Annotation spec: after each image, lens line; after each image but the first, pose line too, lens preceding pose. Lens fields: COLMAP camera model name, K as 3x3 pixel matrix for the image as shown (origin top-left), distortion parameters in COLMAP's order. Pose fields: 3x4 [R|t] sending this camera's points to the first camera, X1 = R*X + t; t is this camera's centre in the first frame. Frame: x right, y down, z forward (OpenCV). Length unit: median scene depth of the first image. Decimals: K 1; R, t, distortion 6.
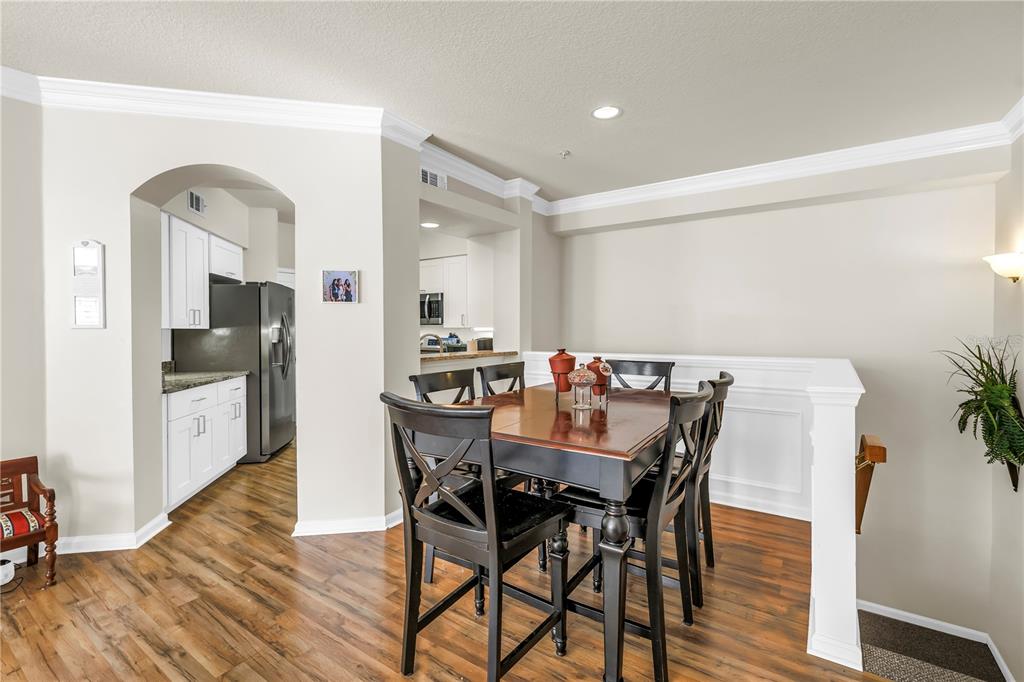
lens RADIAL K [[446.7, 0, 514.3], [0, 446.7, 337.9], [0, 0, 1]] dist [0.011257, -0.000352]
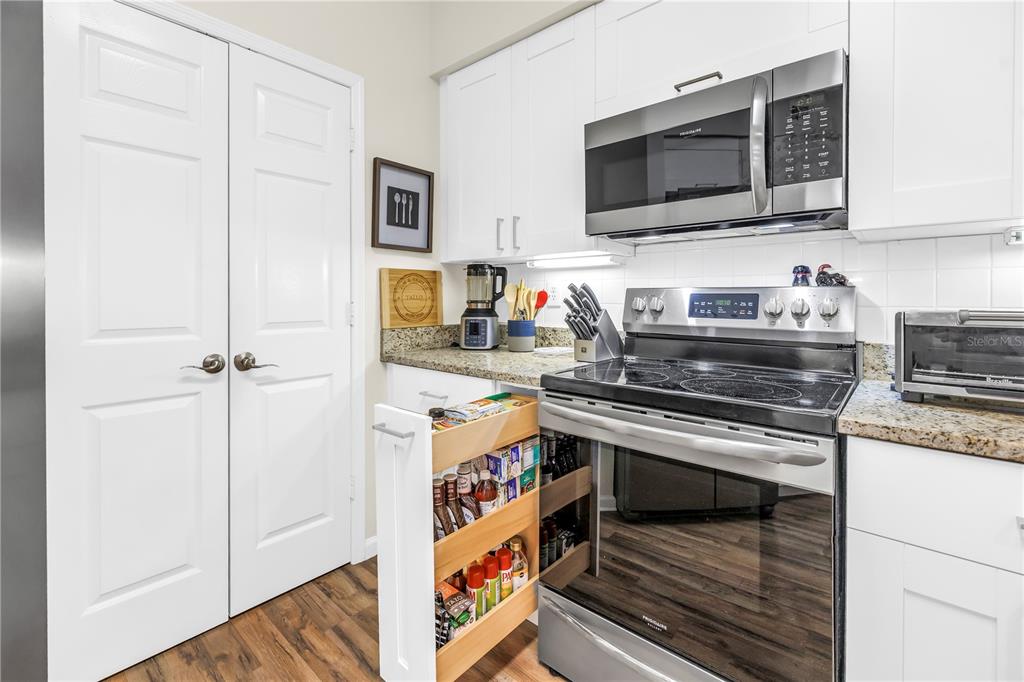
lens RADIAL K [[446.7, 0, 510.8], [0, 446.7, 301.9], [0, 0, 1]] dist [0.011257, -0.000352]
pose [[0.992329, 0.005151, -0.123516, -0.364127], [-0.006265, 0.999943, -0.008632, 0.016077], [0.123465, 0.009340, 0.992305, 0.996855]]
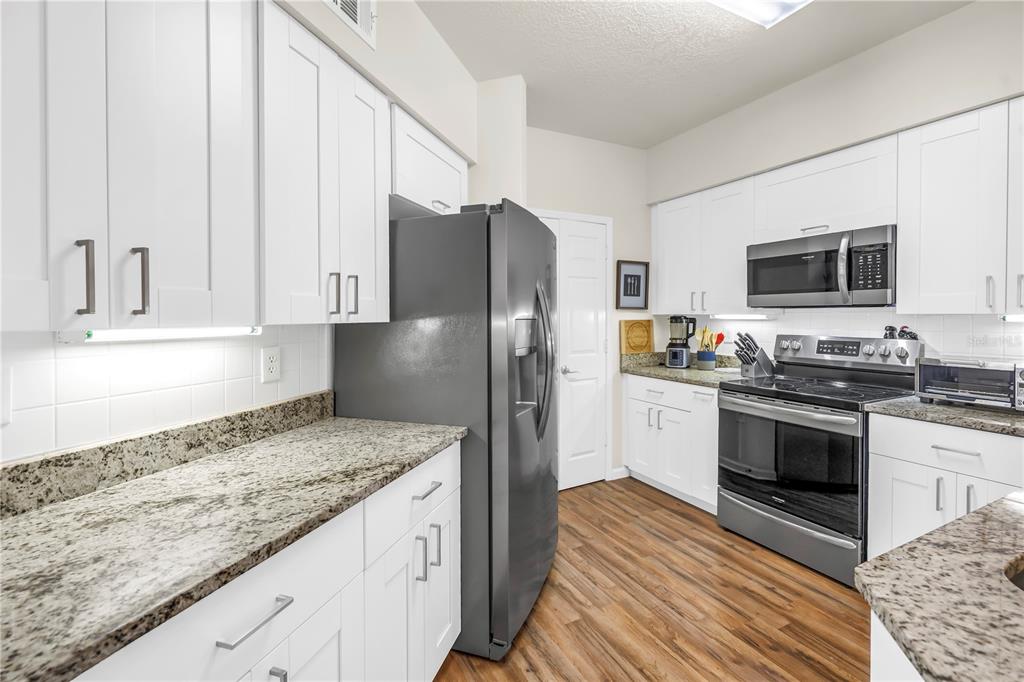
lens RADIAL K [[446.7, 0, 505.7], [0, 446.7, 322.2], [0, 0, 1]] dist [0.011257, -0.000352]
pose [[0.877773, 0.006148, -0.479038, -0.345256], [-0.004079, 0.999977, 0.005360, -0.020764], [0.479060, -0.002751, 0.877778, 0.623491]]
